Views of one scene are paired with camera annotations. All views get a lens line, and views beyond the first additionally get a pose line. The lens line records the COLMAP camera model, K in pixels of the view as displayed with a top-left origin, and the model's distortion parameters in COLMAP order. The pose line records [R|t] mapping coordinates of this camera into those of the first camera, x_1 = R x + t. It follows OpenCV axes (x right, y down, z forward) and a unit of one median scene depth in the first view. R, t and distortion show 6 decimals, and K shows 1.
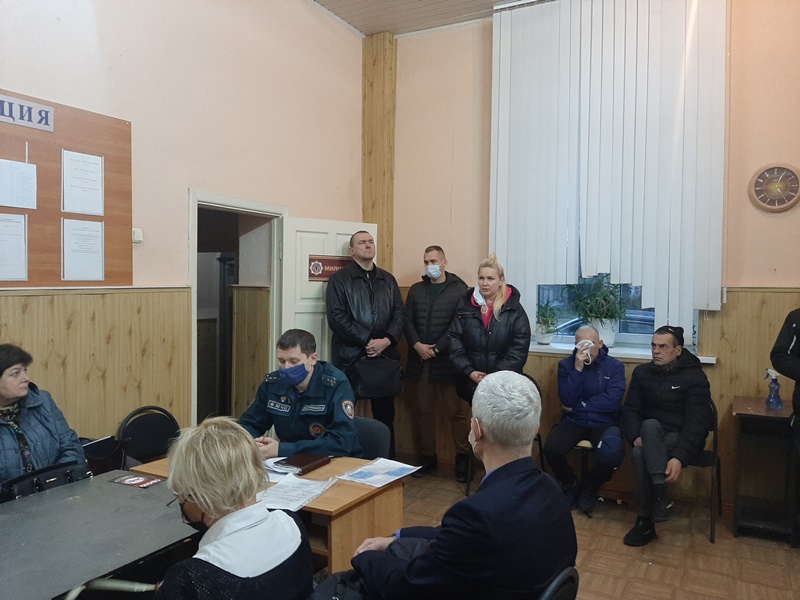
lens RADIAL K [[626.2, 0, 406.1], [0, 626.2, 294.5], [0, 0, 1]] dist [0.066072, -0.137638]
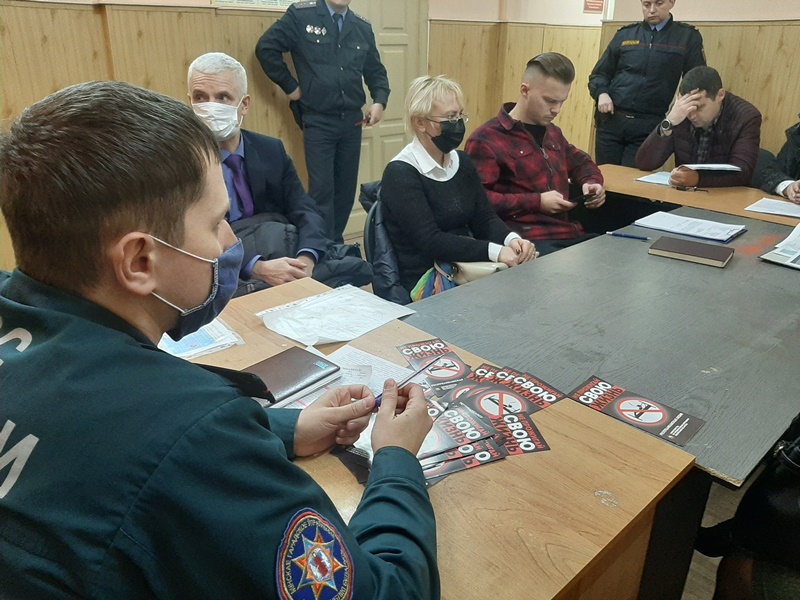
lens RADIAL K [[626.2, 0, 406.1], [0, 626.2, 294.5], [0, 0, 1]] dist [0.066072, -0.137638]
pose [[-0.953234, -0.129940, 0.272874, -0.234044], [-0.009306, 0.915051, 0.403231, 0.025100], [-0.302089, 0.381835, -0.873467, 0.856887]]
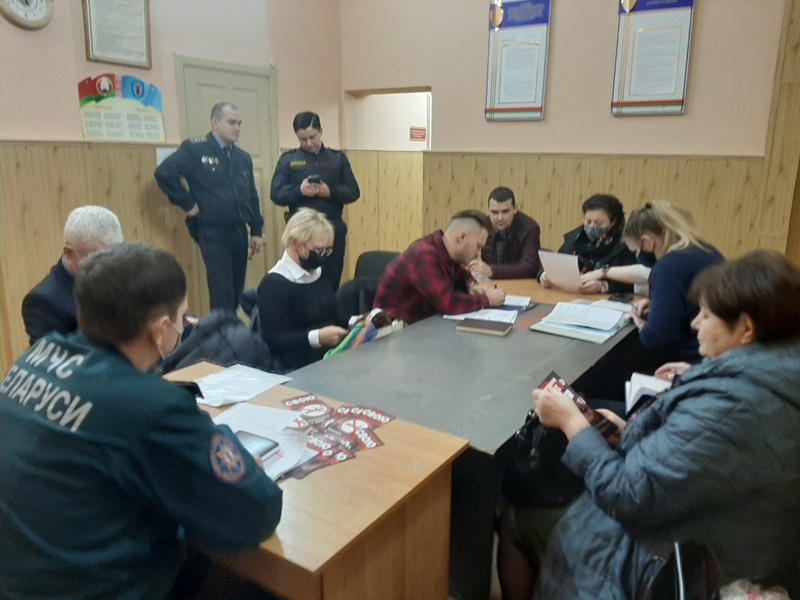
lens RADIAL K [[626.2, 0, 406.1], [0, 626.2, 294.5], [0, 0, 1]] dist [0.066072, -0.137638]
pose [[-0.997030, -0.038829, 0.066515, -0.264046], [-0.020773, 0.967182, 0.253235, -0.015105], [-0.074165, 0.251101, -0.965116, 1.006005]]
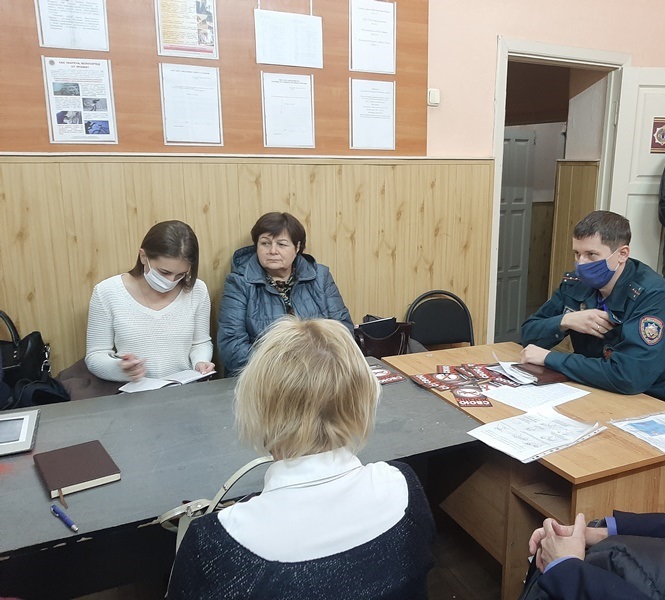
lens RADIAL K [[628.3, 0, 400.0], [0, 628.3, 300.7], [0, 0, 1]] dist [0.072505, -0.140890]
pose [[0.830101, 0.122046, -0.544093, 0.040528], [-0.017525, 0.980982, 0.193308, 0.012749], [0.557338, -0.150930, 0.816452, 0.186229]]
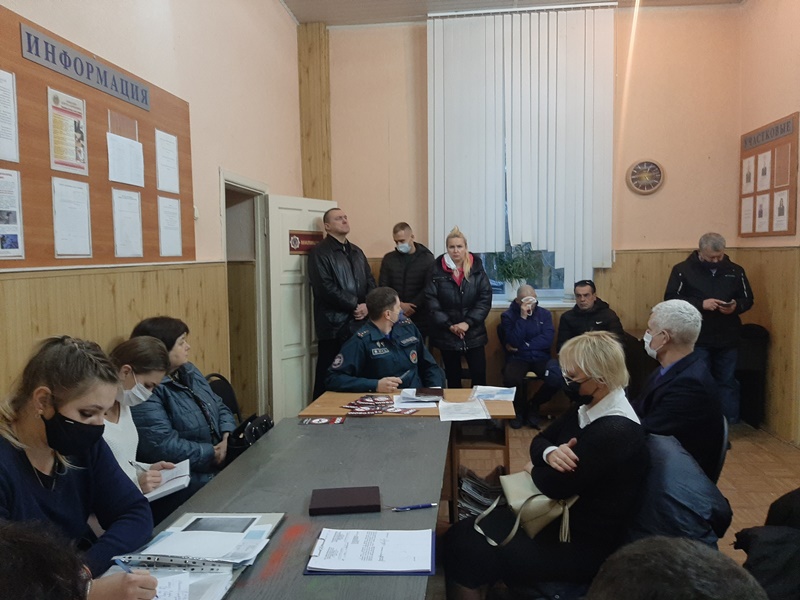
lens RADIAL K [[626.2, 0, 406.1], [0, 626.2, 294.5], [0, 0, 1]] dist [0.066072, -0.137638]
pose [[0.925618, -0.050819, 0.375033, -0.433271], [0.036472, 0.998309, 0.045260, 0.006245], [-0.376699, -0.028215, 0.925906, -0.088296]]
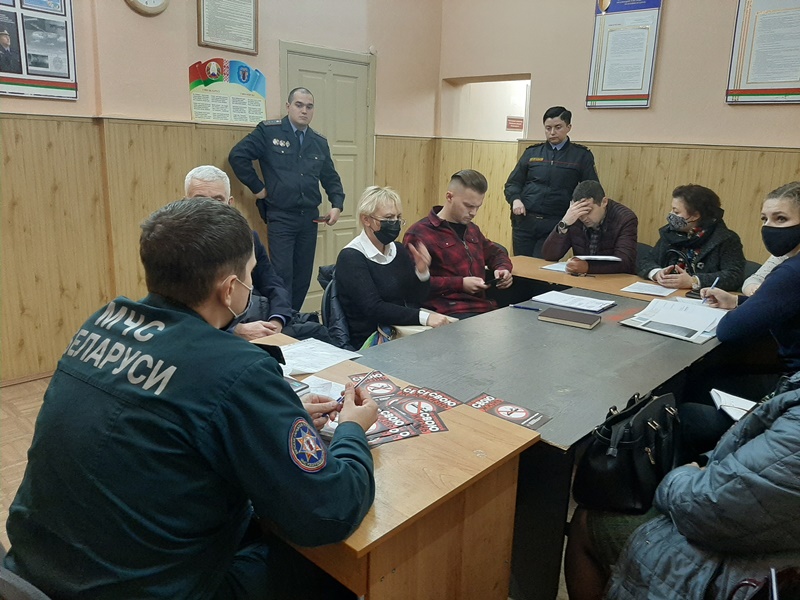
lens RADIAL K [[625.1, 0, 400.3], [0, 625.1, 279.6], [0, 0, 1]] dist [0.064270, -0.133229]
pose [[-0.971218, -0.092326, 0.219573, -0.273879], [-0.036955, 0.969068, 0.244013, 0.000479], [-0.235310, 0.228876, -0.944587, 0.988424]]
